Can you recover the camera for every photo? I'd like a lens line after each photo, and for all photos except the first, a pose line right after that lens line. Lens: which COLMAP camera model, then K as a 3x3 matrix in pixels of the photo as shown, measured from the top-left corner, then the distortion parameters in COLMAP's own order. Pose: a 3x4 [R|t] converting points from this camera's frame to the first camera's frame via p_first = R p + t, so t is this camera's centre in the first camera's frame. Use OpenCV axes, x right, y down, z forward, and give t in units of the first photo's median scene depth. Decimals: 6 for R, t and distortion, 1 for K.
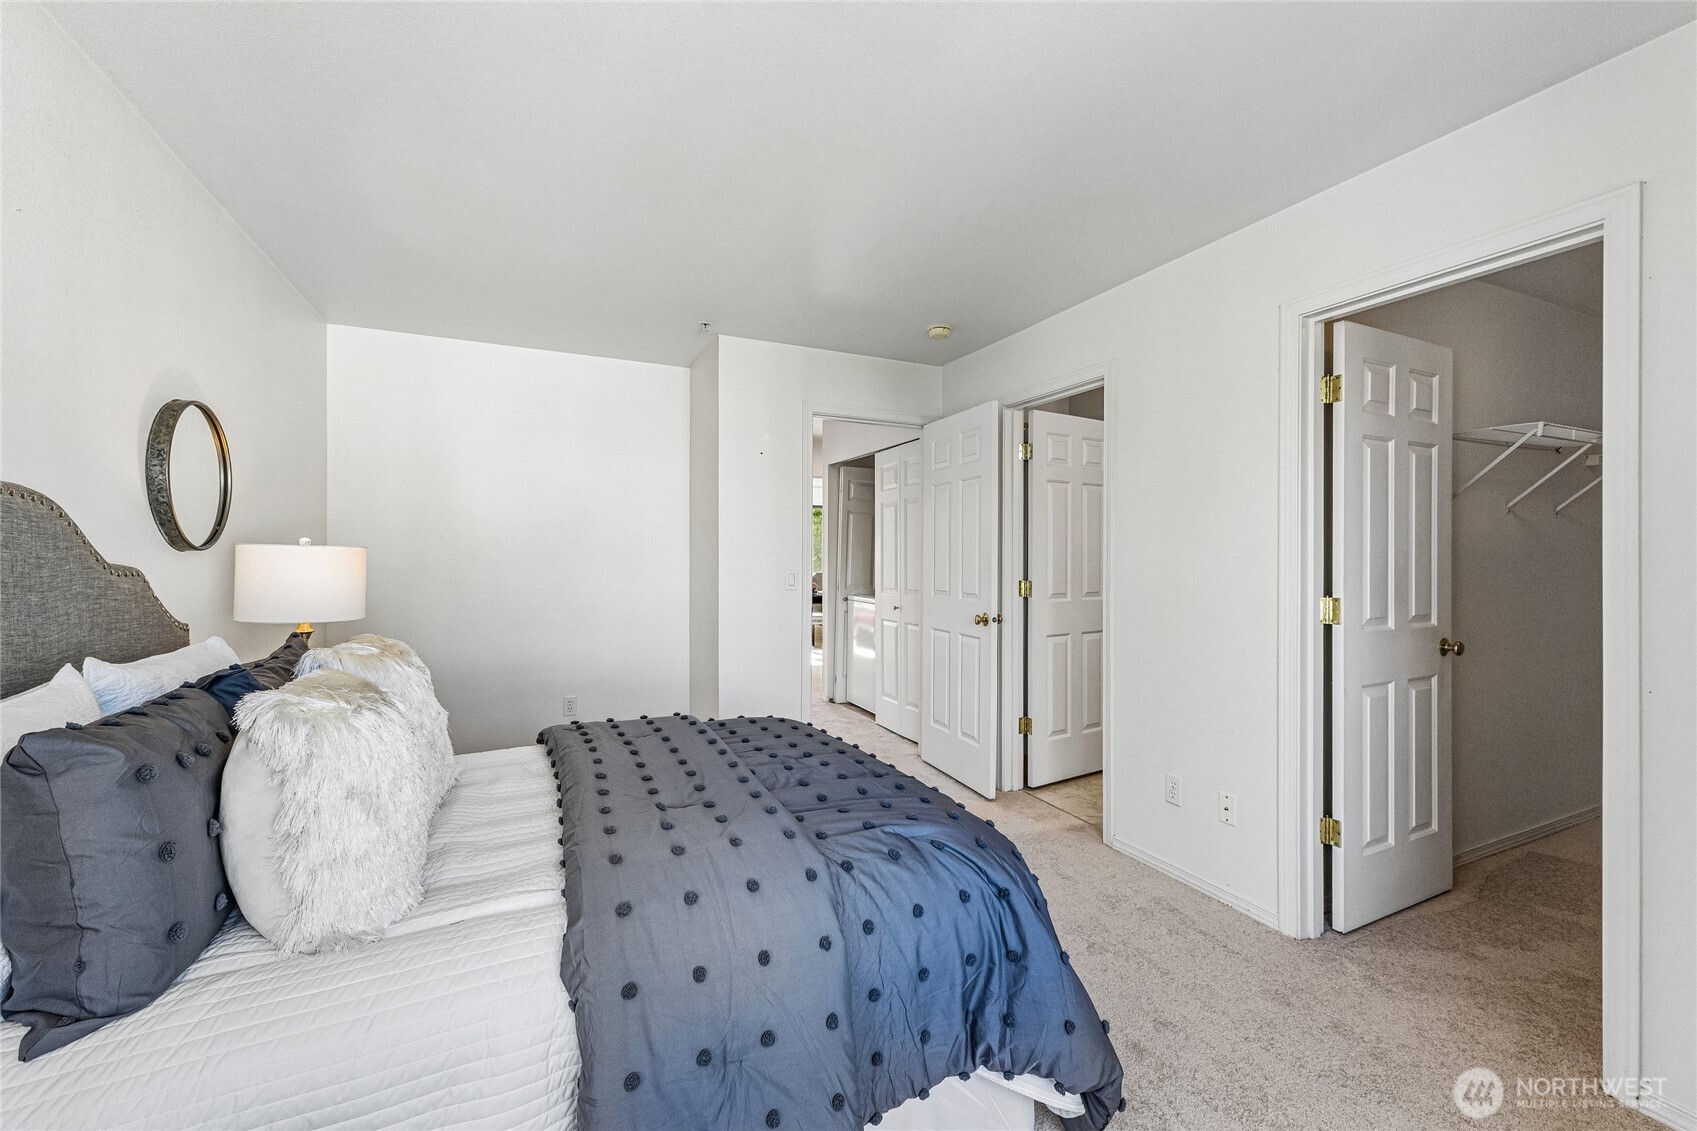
lens RADIAL K [[709.6, 0, 858.9], [0, 709.6, 562.7], [0, 0, 1]] dist [0.004376, -0.000617]
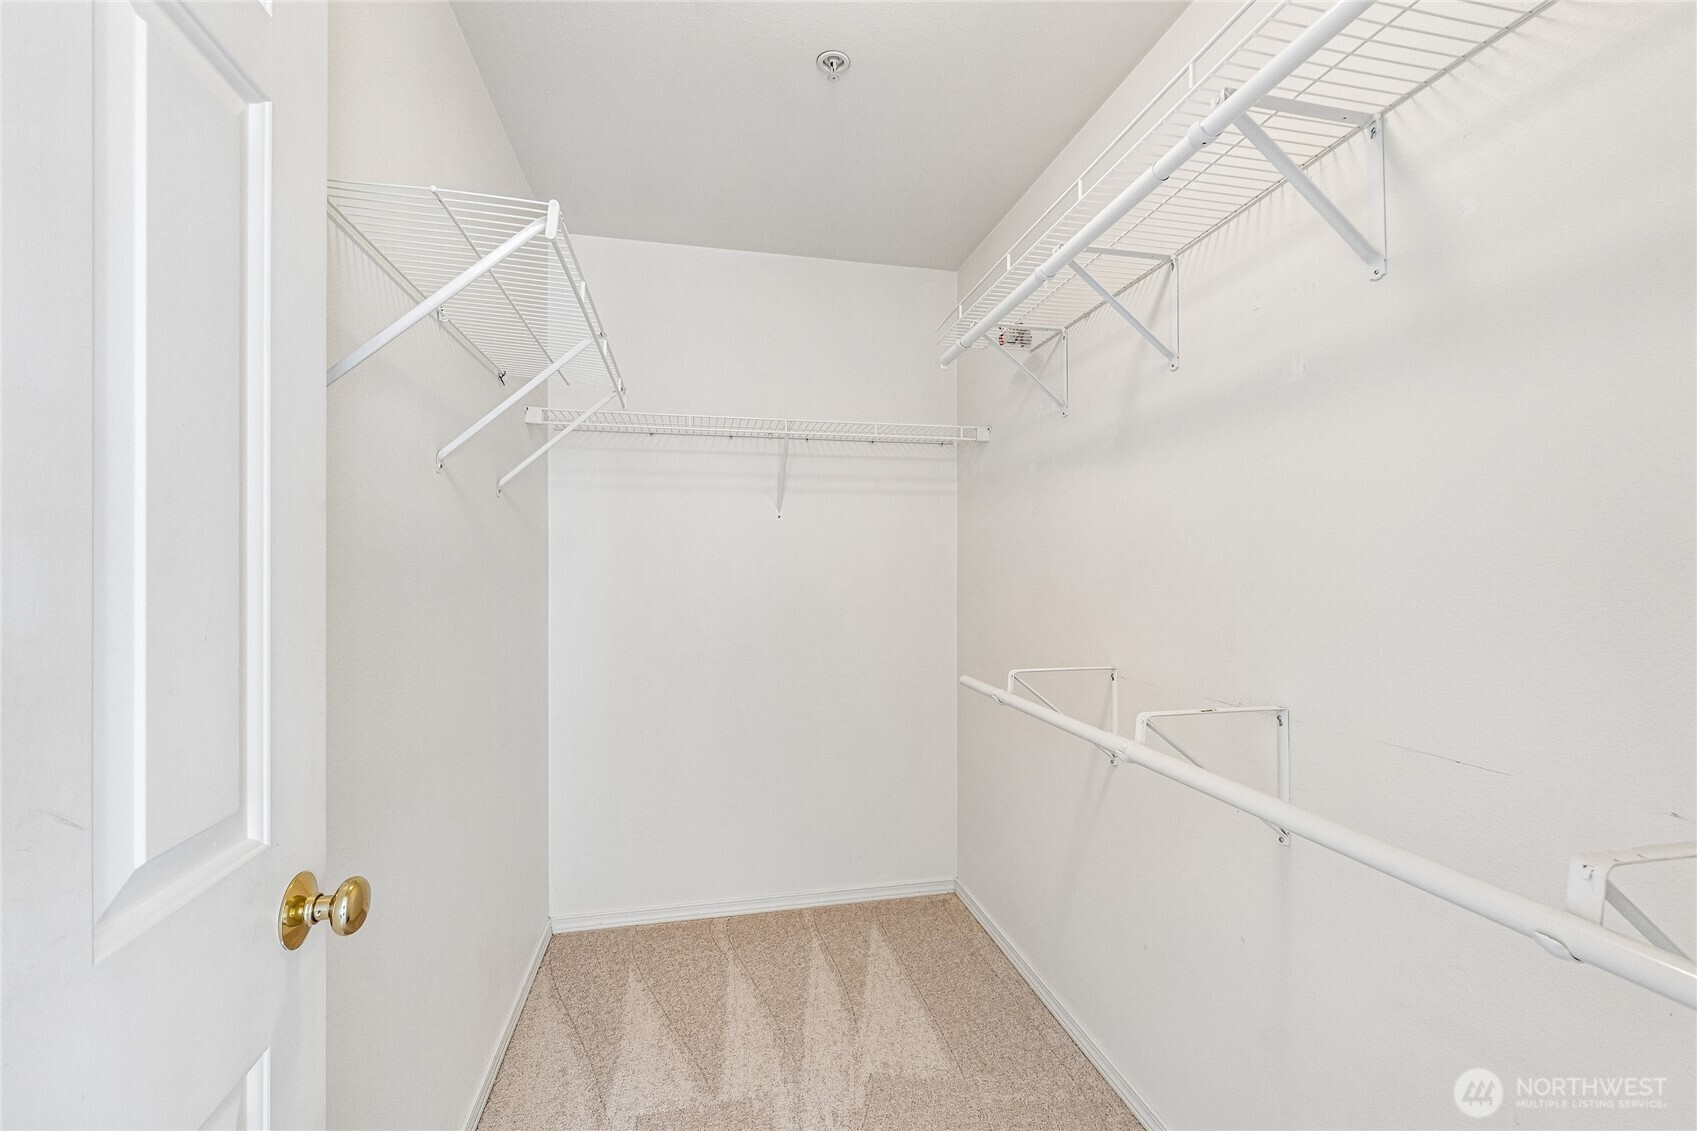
lens RADIAL K [[709.6, 0, 853.2], [0, 709.6, 569.3], [0, 0, 1]] dist [0.004376, -0.000617]
pose [[0.224432, 0.005348, 0.974475, 0.616479], [0.000926, 0.999983, -0.005701, -0.003395], [-0.974489, 0.002181, 0.224423, 0.747065]]
